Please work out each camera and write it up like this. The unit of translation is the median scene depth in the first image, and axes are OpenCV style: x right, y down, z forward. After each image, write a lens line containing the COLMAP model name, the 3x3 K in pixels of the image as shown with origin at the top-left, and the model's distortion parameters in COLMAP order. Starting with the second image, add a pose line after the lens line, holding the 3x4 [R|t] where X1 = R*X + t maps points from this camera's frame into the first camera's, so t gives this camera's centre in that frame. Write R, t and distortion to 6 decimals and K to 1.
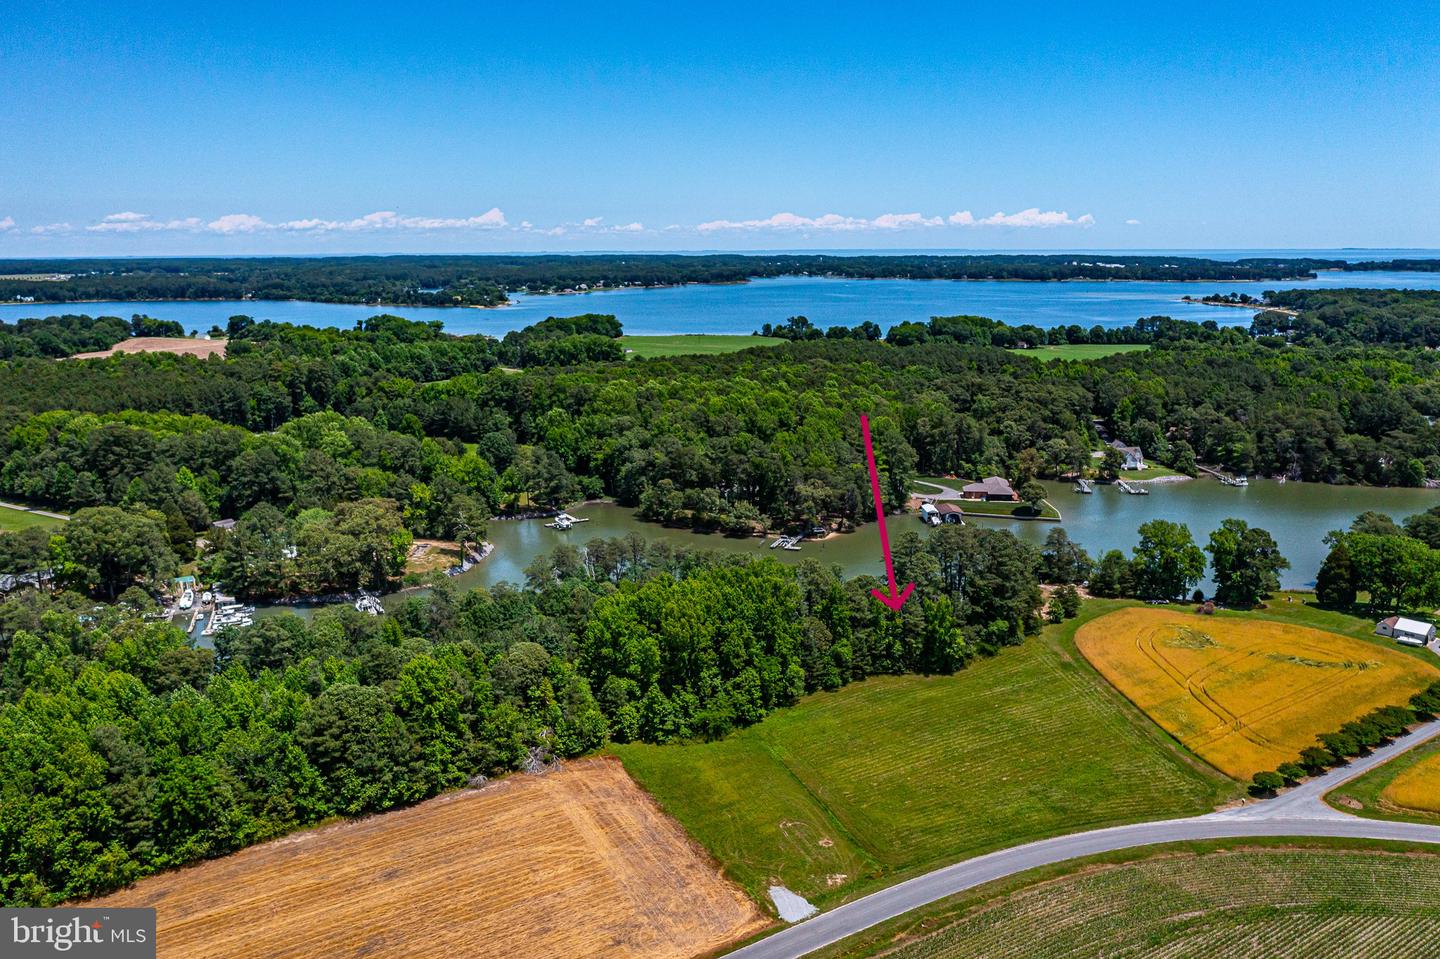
lens RADIAL K [[1163.0, 0, 720.0], [0, 1163.0, 479.5], [0, 0, 1]] dist [-0.018848, 0.010281]
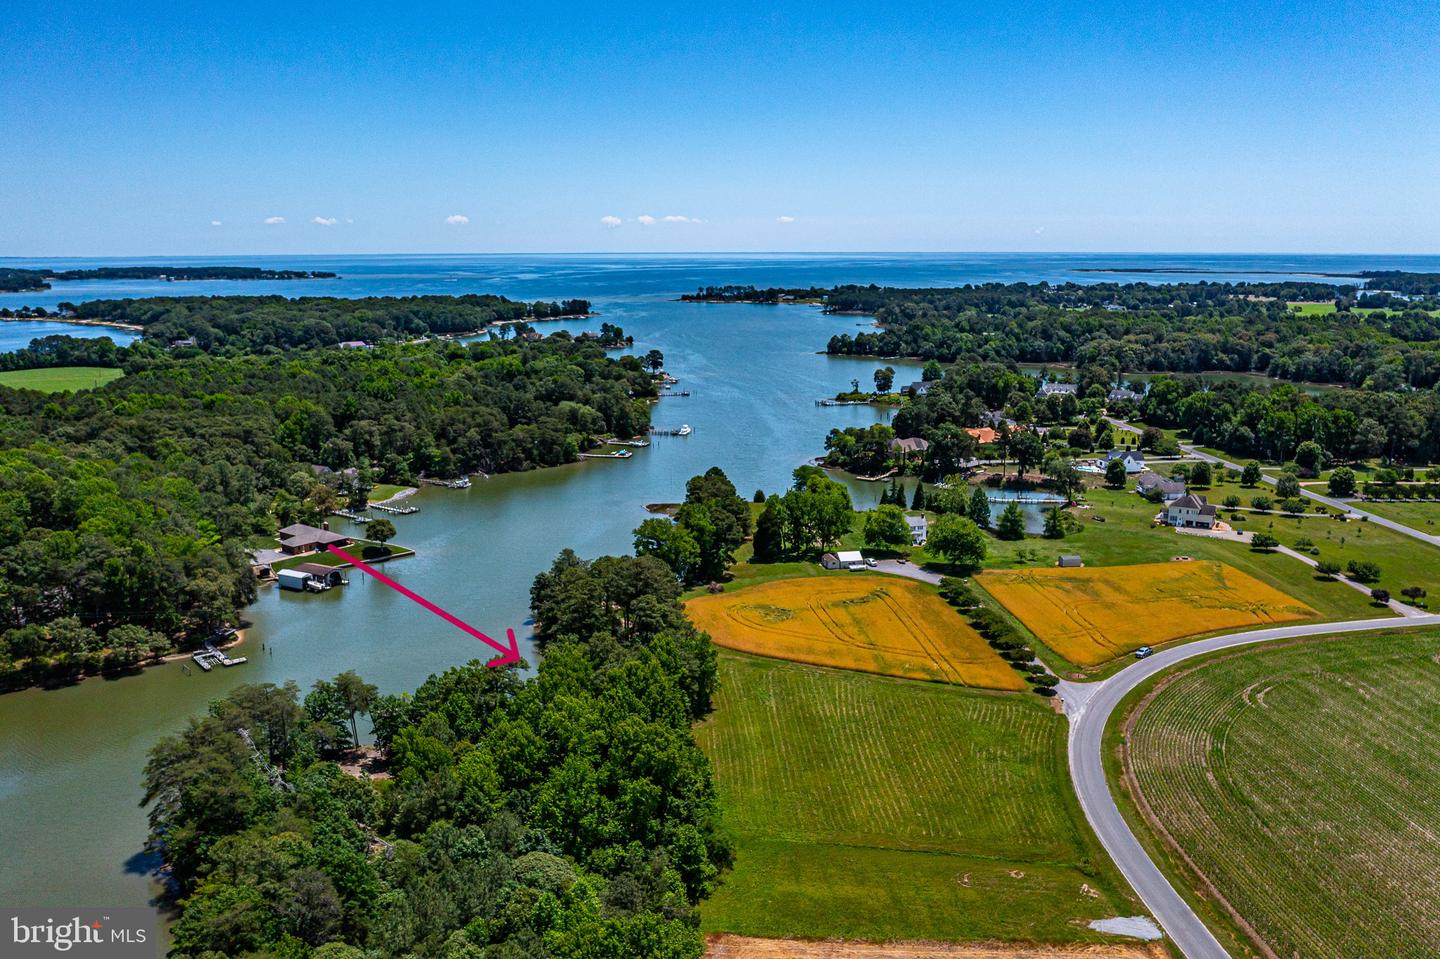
lens RADIAL K [[1163.0, 0, 720.0], [0, 1163.0, 479.5], [0, 0, 1]] dist [-0.018848, 0.010281]
pose [[0.502403, -0.166611, 0.848429, -0.696568], [0.172557, 0.980839, 0.090432, -0.122960], [-0.847240, 0.100970, 0.521526, 0.582805]]
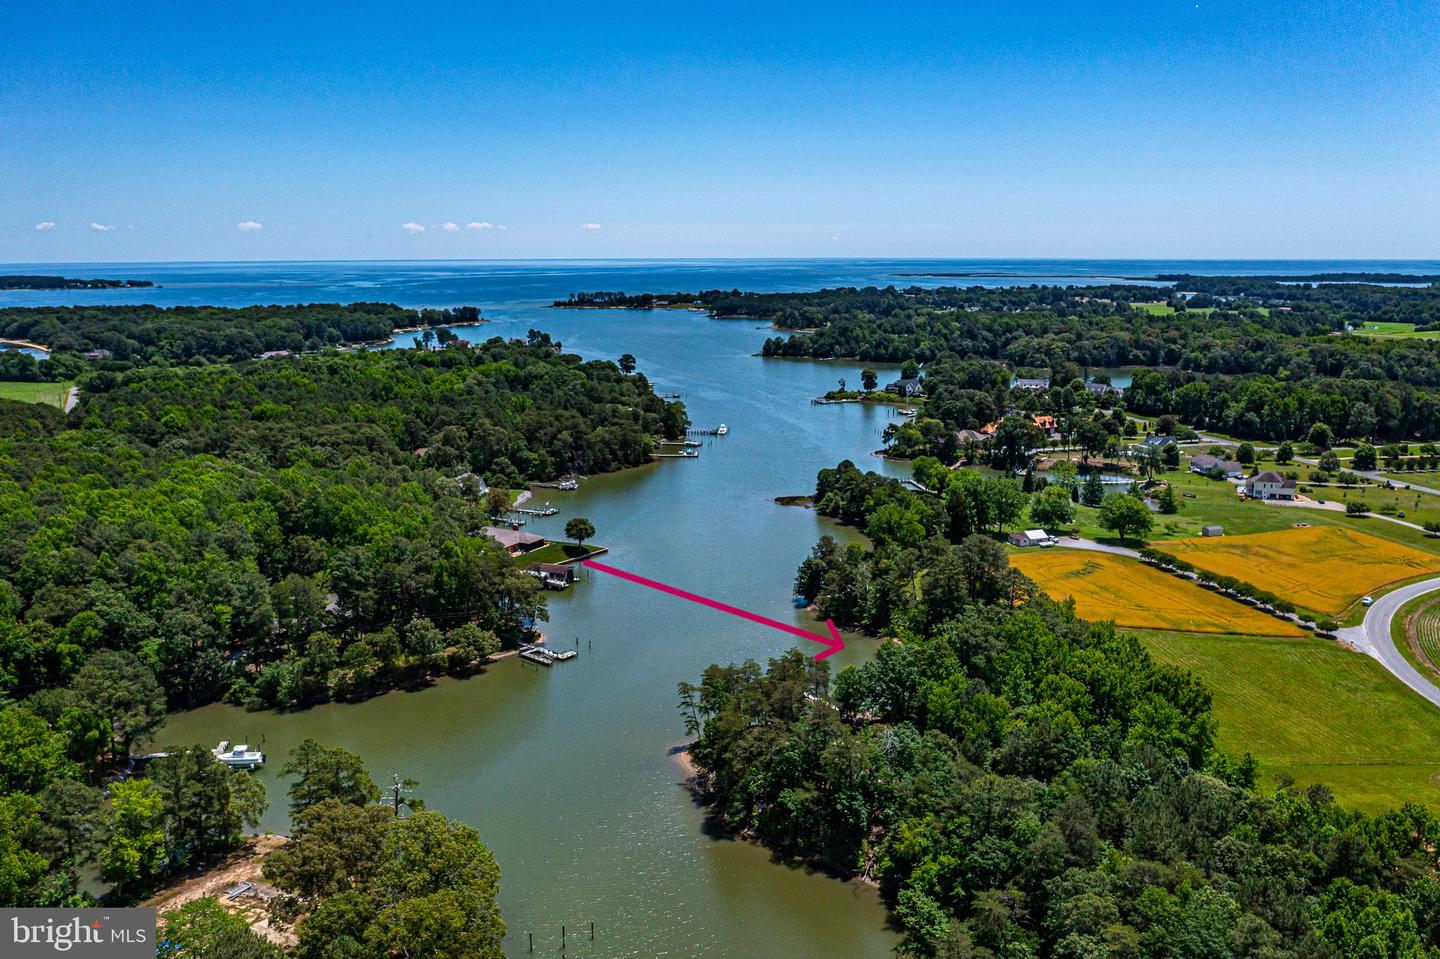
lens RADIAL K [[1152.8, 0, 720.0], [0, 1152.8, 479.5], [0, 0, 1]] dist [-0.021569, 0.012900]
pose [[0.352353, -0.177436, 0.918893, -1.027132], [0.188055, 0.975259, 0.116211, -0.219101], [-0.916779, 0.131855, 0.377003, 1.062212]]
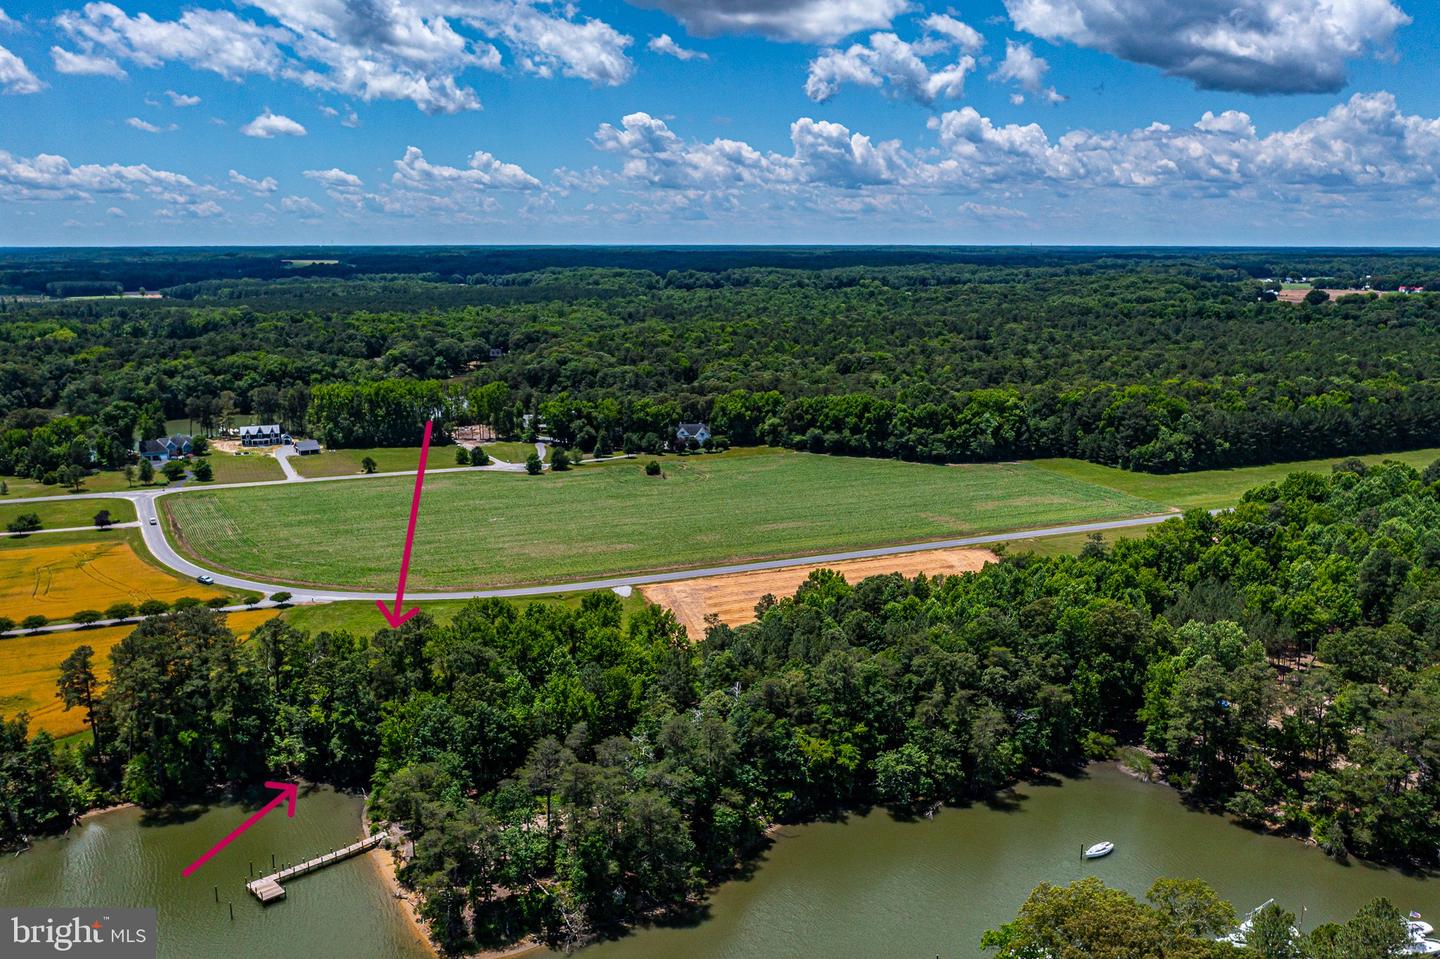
lens RADIAL K [[1180.7, 0, 720.0], [0, 1180.7, 479.5], [0, 0, 1]] dist [-0.017242, 0.003401]
pose [[-0.975246, -0.039154, 0.217628, -0.400585], [0.049058, 0.921360, 0.385603, -0.427495], [-0.215611, 0.386734, -0.896632, 2.073172]]
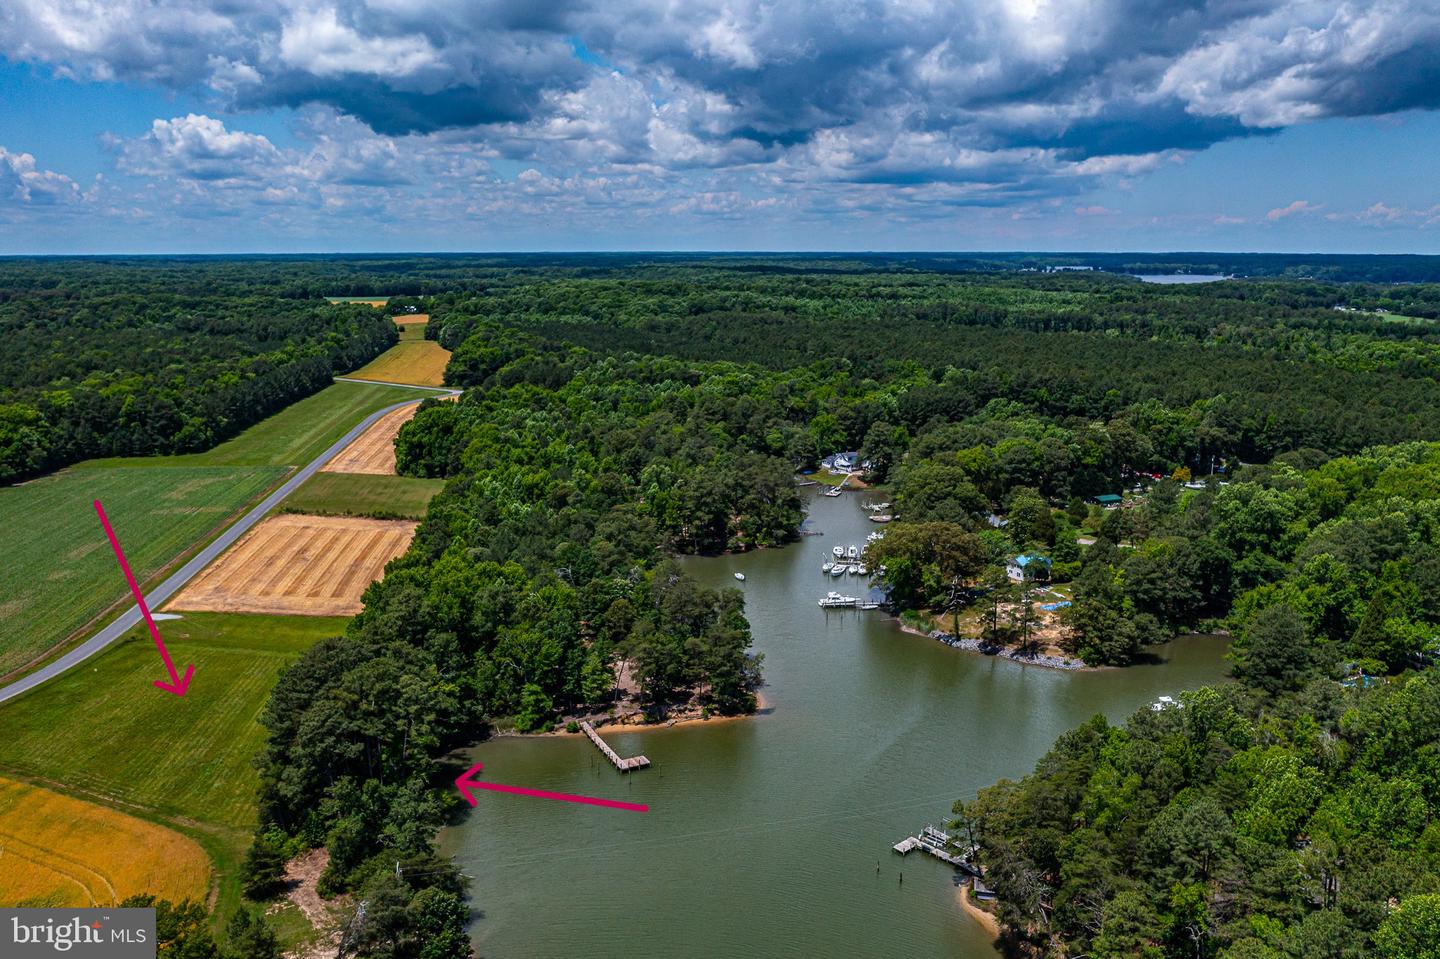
lens RADIAL K [[1163.0, 0, 720.0], [0, 1163.0, 479.5], [0, 0, 1]] dist [-0.018848, 0.010281]
pose [[-0.475971, 0.178773, -0.861099, 0.923992], [-0.172830, 0.941015, 0.290896, -0.409252], [0.862311, 0.287282, -0.416998, 1.932553]]
